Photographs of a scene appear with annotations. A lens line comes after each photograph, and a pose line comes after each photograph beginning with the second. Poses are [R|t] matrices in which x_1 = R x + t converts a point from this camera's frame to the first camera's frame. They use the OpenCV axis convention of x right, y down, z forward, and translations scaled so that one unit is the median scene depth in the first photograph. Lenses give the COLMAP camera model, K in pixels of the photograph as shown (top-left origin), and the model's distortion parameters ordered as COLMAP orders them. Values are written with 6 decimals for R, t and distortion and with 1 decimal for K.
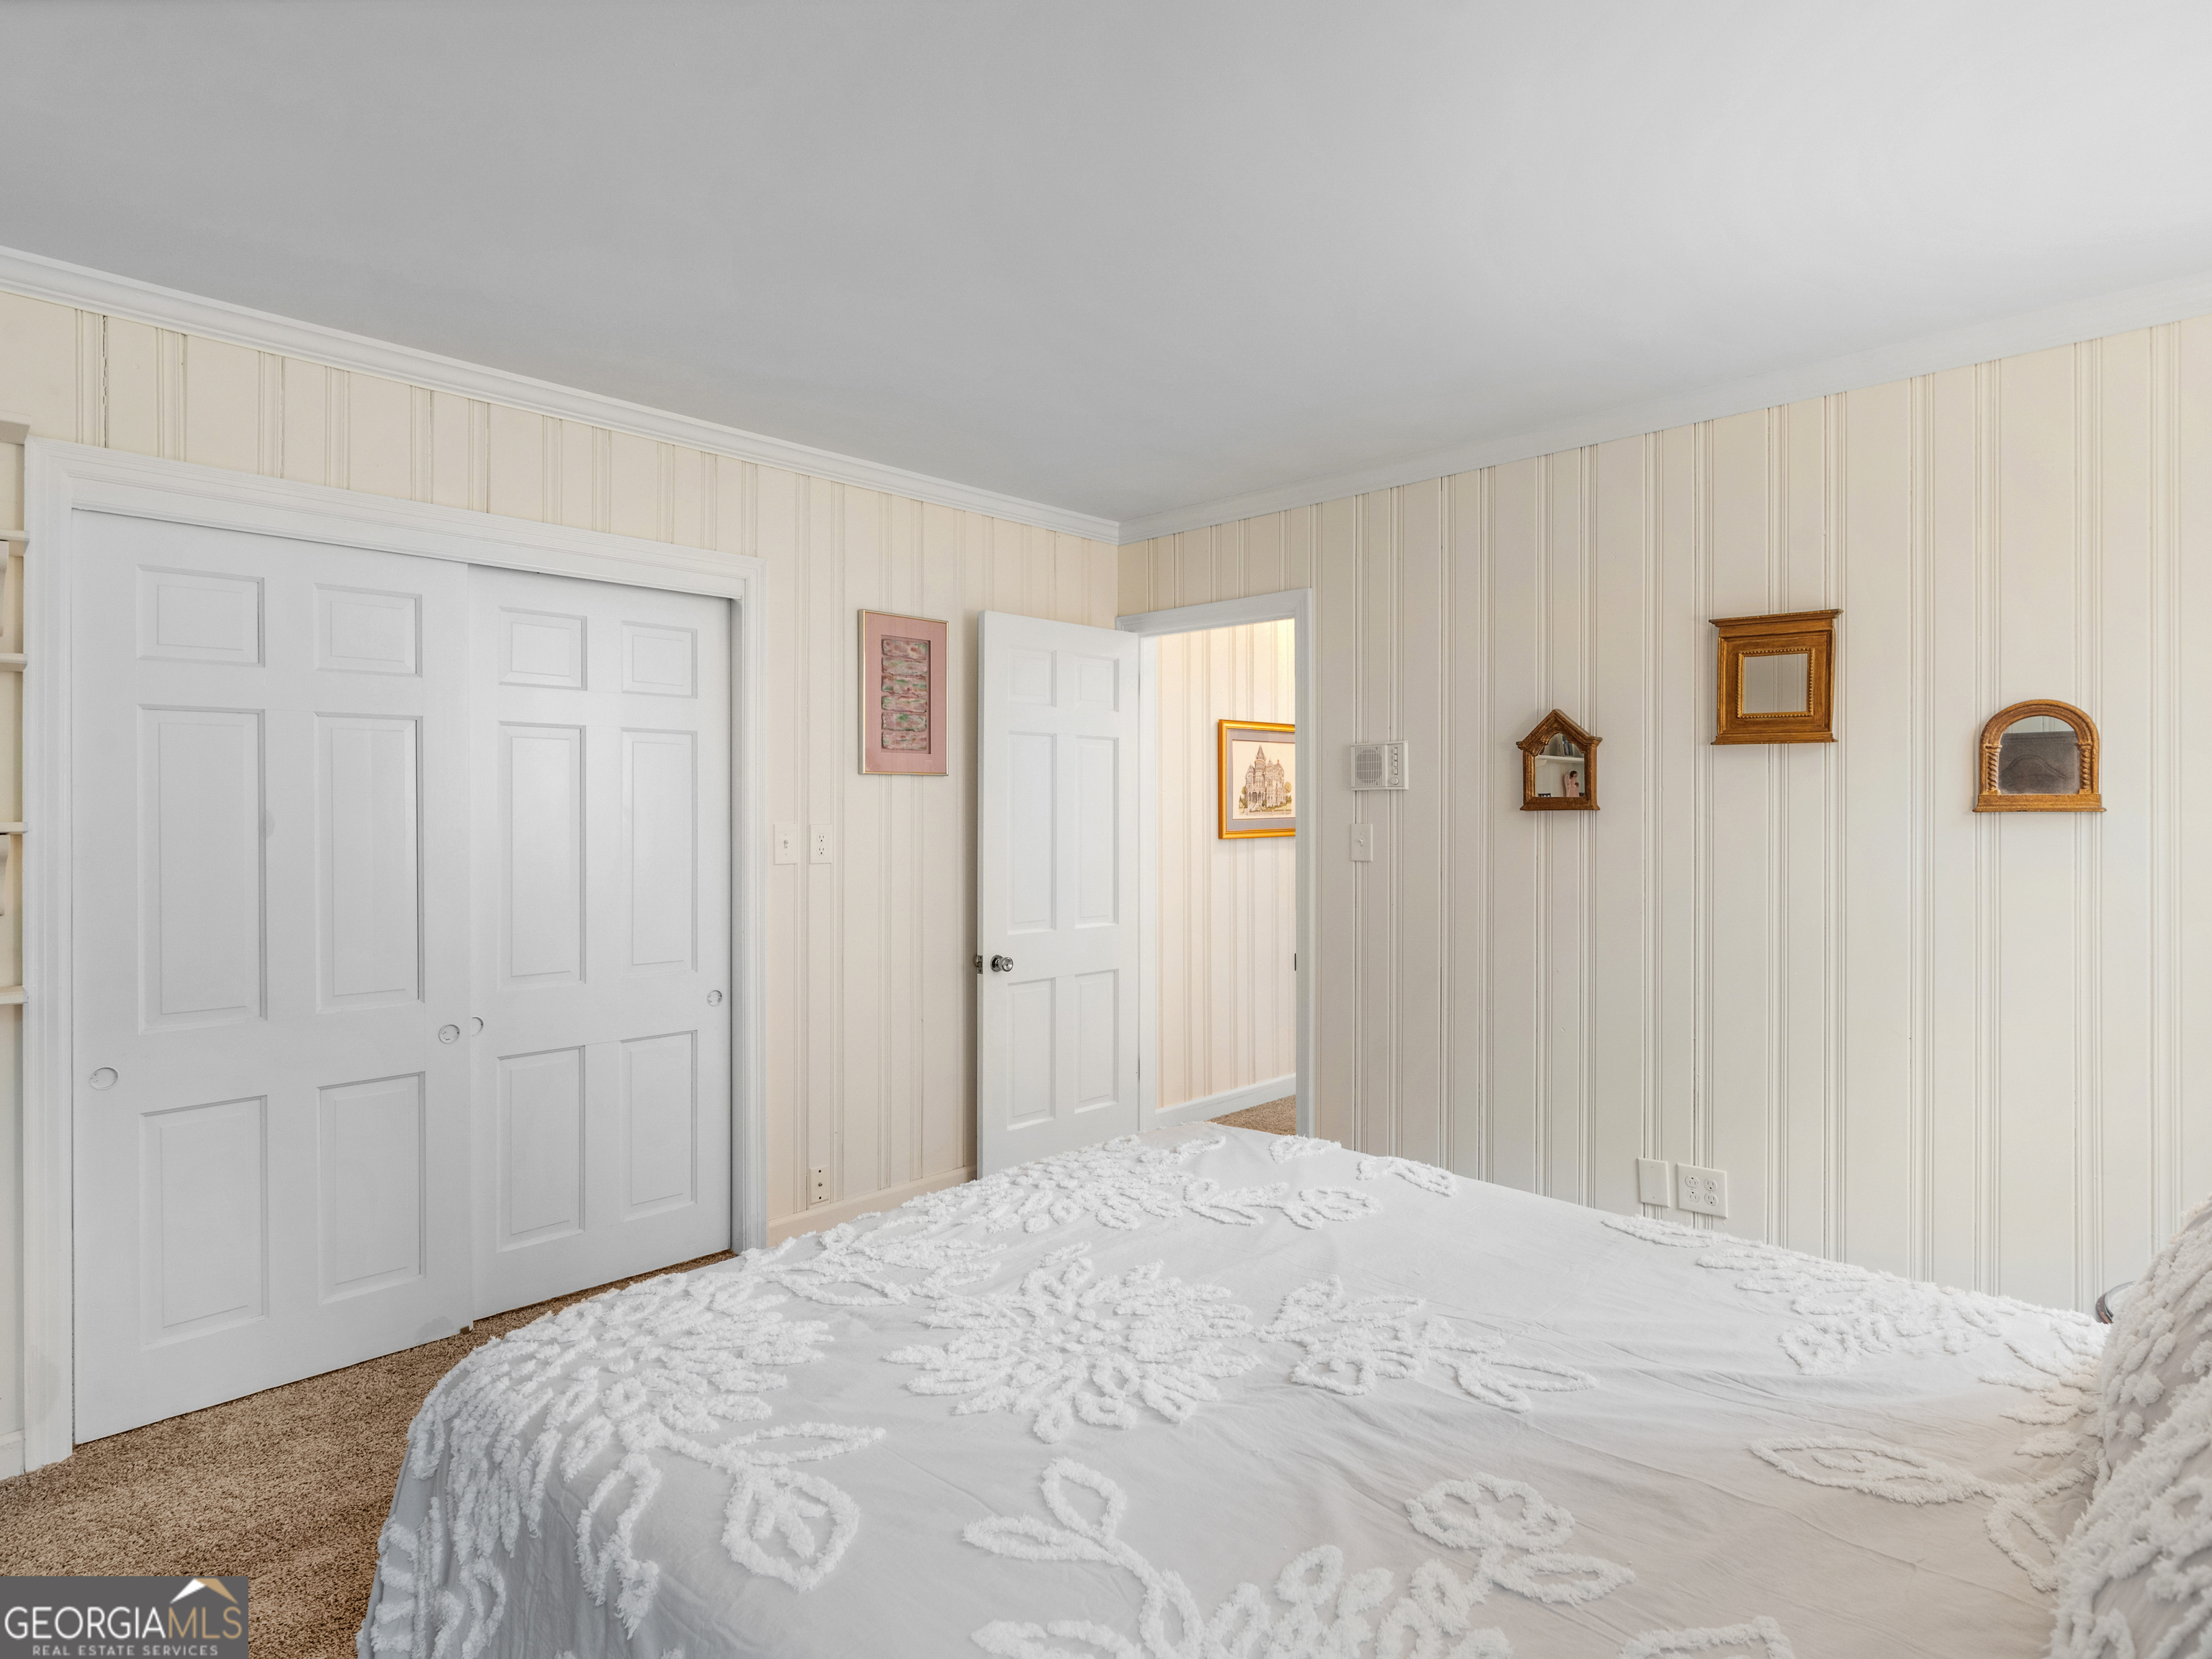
lens RADIAL K [[1161.1, 0, 1103.3], [0, 1161.1, 813.9], [0, 0, 1]] dist [-0.000300, -0.000150]
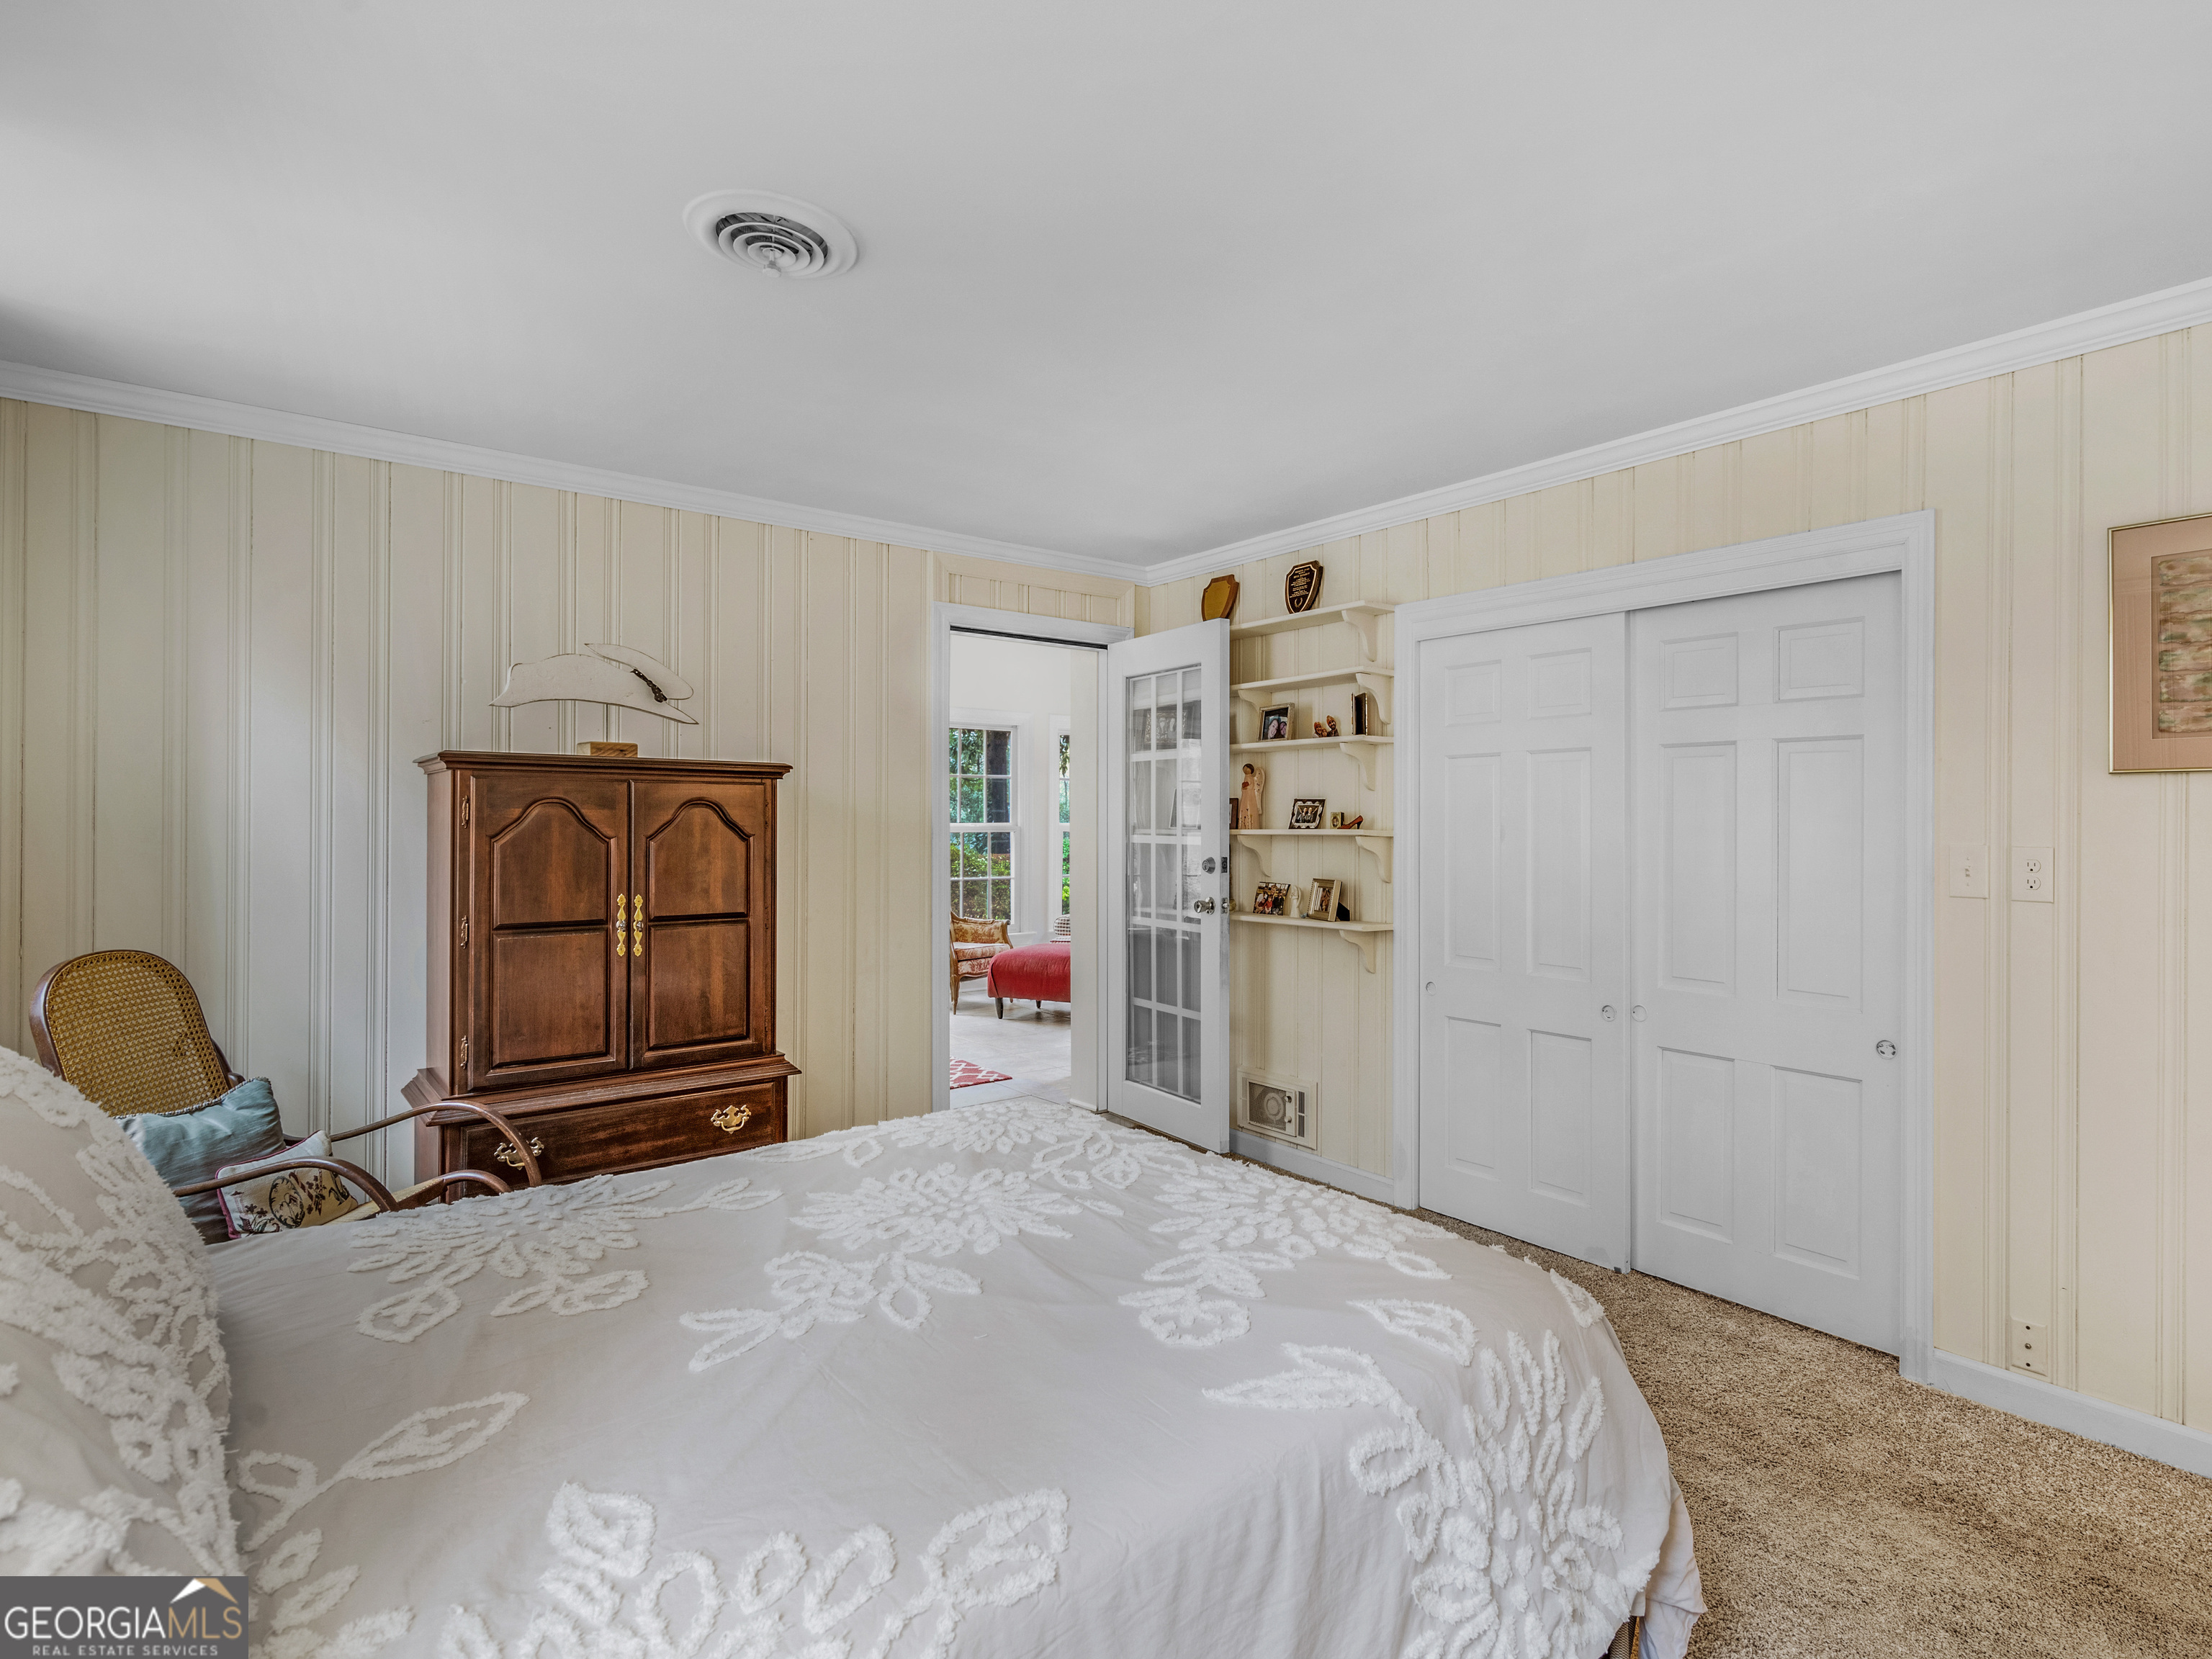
lens RADIAL K [[1131.8, 0, 1200.3], [0, 1131.8, 821.3], [0, 0, 1]] dist [-0.001289, -0.000358]
pose [[-0.082741, 0.000434, -0.996571, 0.499965], [-0.008069, 0.999967, 0.001105, -0.003928], [0.996538, 0.008133, -0.082735, 0.547232]]
